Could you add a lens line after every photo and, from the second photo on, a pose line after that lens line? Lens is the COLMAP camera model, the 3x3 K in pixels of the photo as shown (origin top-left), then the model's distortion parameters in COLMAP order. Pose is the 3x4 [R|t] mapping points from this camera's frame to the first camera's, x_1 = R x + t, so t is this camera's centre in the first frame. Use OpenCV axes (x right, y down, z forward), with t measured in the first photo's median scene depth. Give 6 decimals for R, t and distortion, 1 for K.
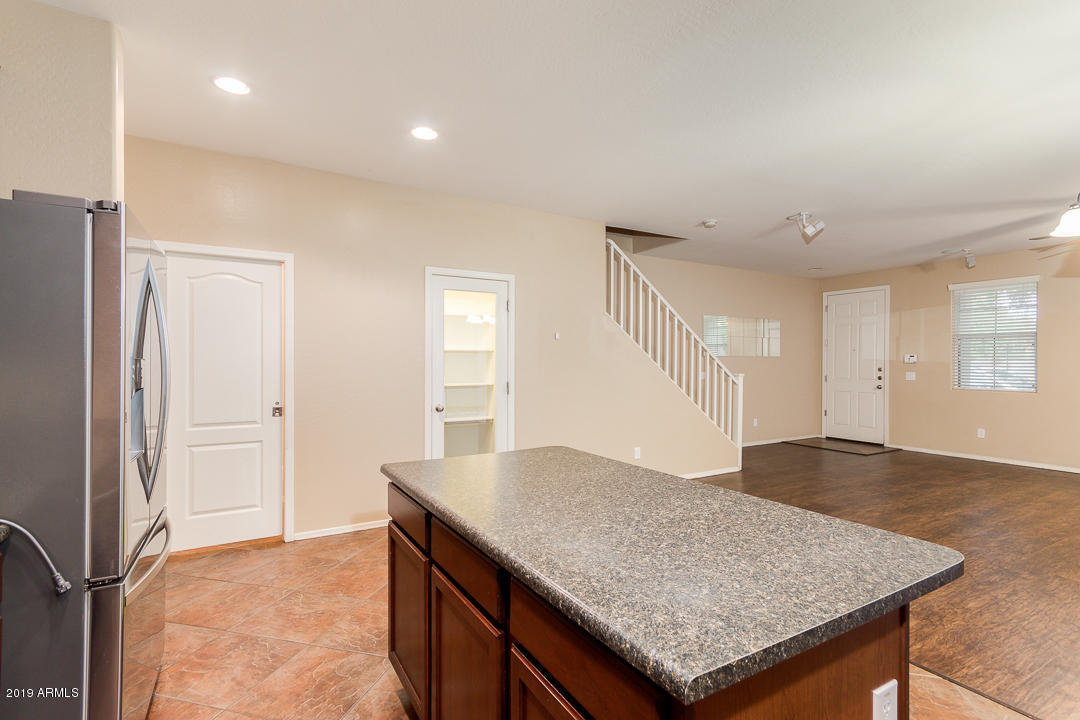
lens RADIAL K [[506.8, 0, 535.7], [0, 506.8, 366.2], [0, 0, 1]] dist [0.008380, 0.000871]
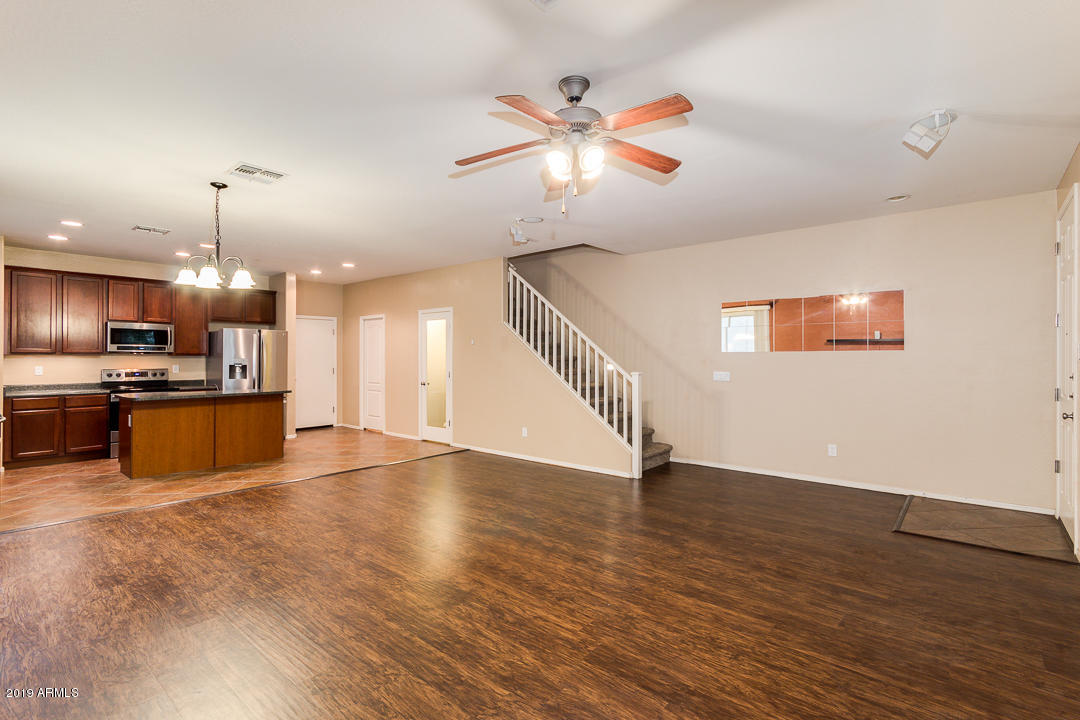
lens RADIAL K [[506.8, 0, 540.2], [0, 506.8, 355.6], [0, 0, 1]] dist [0.008380, 0.000871]
pose [[0.332359, -0.004616, -0.943142, 1.980516], [-0.009074, 0.999926, -0.008092, -0.011921], [0.943109, 0.011247, 0.332292, 0.886146]]
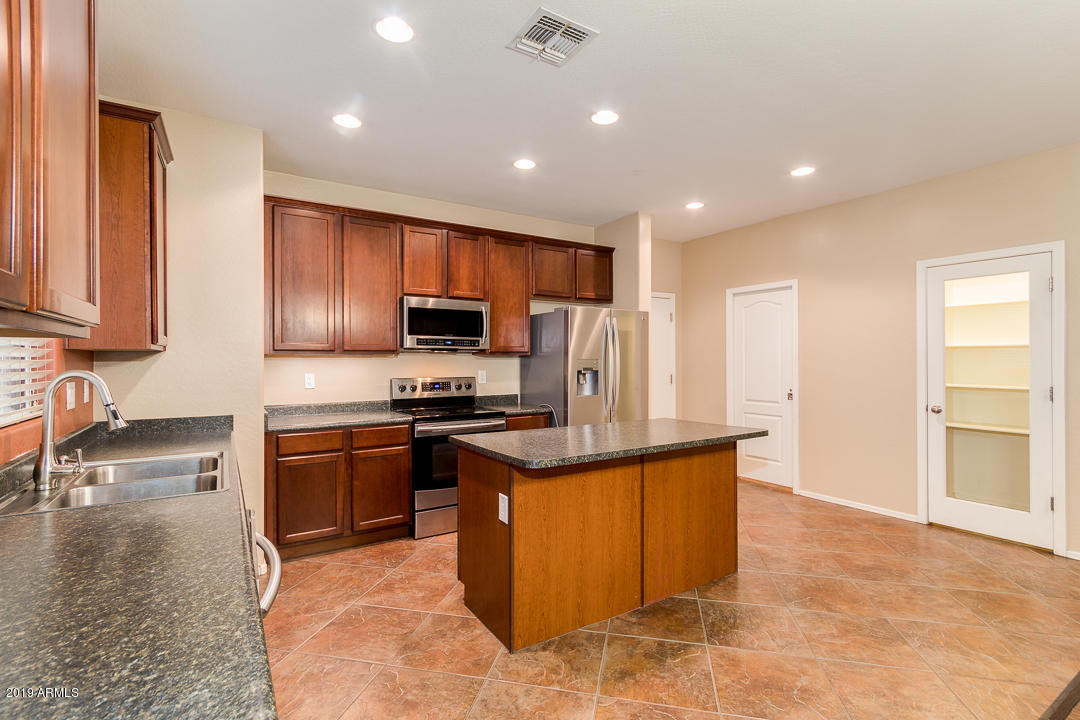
lens RADIAL K [[506.8, 0, 543.1], [0, 506.8, 358.4], [0, 0, 1]] dist [0.008380, 0.000871]
pose [[0.047189, -0.001348, -0.998885, 0.803992], [-0.005732, 0.999982, -0.001620, -0.006074], [0.998870, 0.005802, 0.047180, 0.270339]]
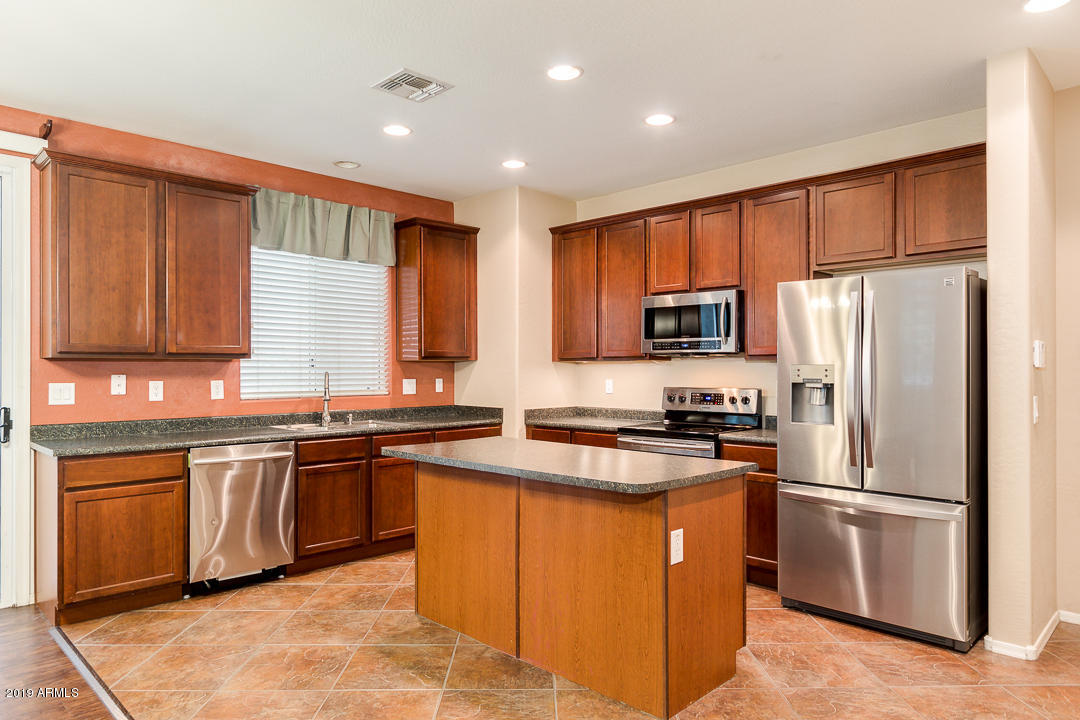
lens RADIAL K [[697.7, 0, 536.1], [0, 697.7, 368.4], [0, 0, 1]] dist [0.000563, 0.002674]
pose [[-0.966604, 0.002789, -0.256259, 0.283772], [0.000665, 0.999965, 0.008373, -0.010431], [0.256273, 0.007923, -0.966572, 1.258141]]
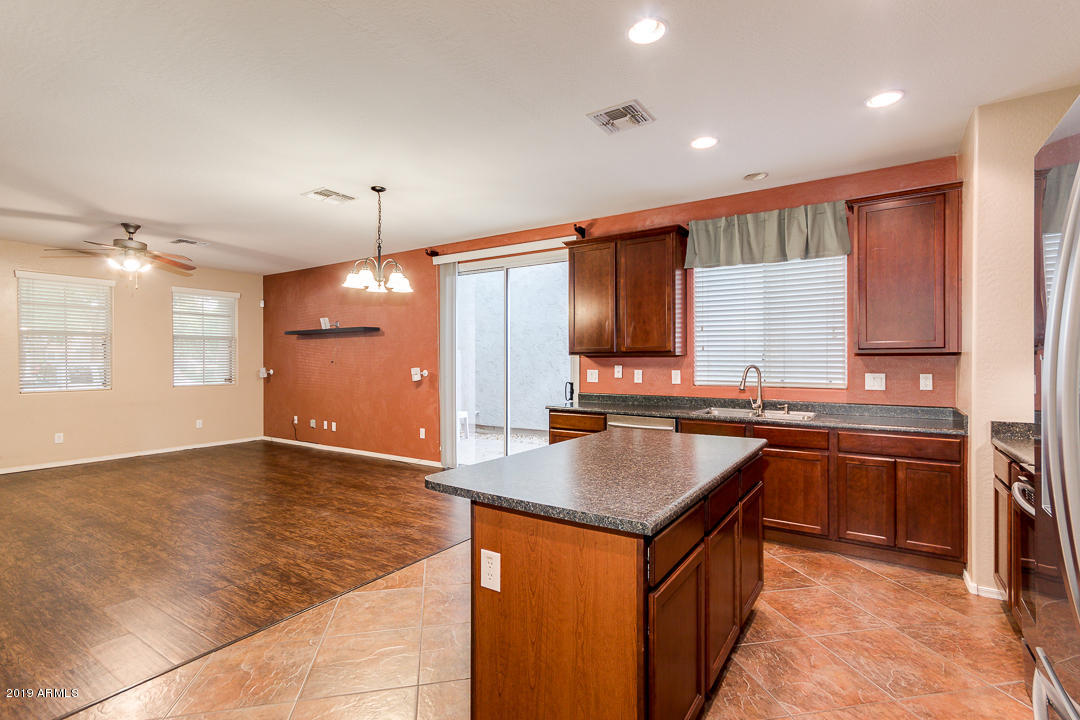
lens RADIAL K [[506.8, 0, 537.8], [0, 506.8, 364.7], [0, 0, 1]] dist [0.008380, 0.000871]
pose [[-0.442329, -0.006318, 0.896831, -0.445105], [0.007916, 0.999909, 0.010949, -0.009293], [-0.896818, 0.011942, -0.442239, 0.775134]]
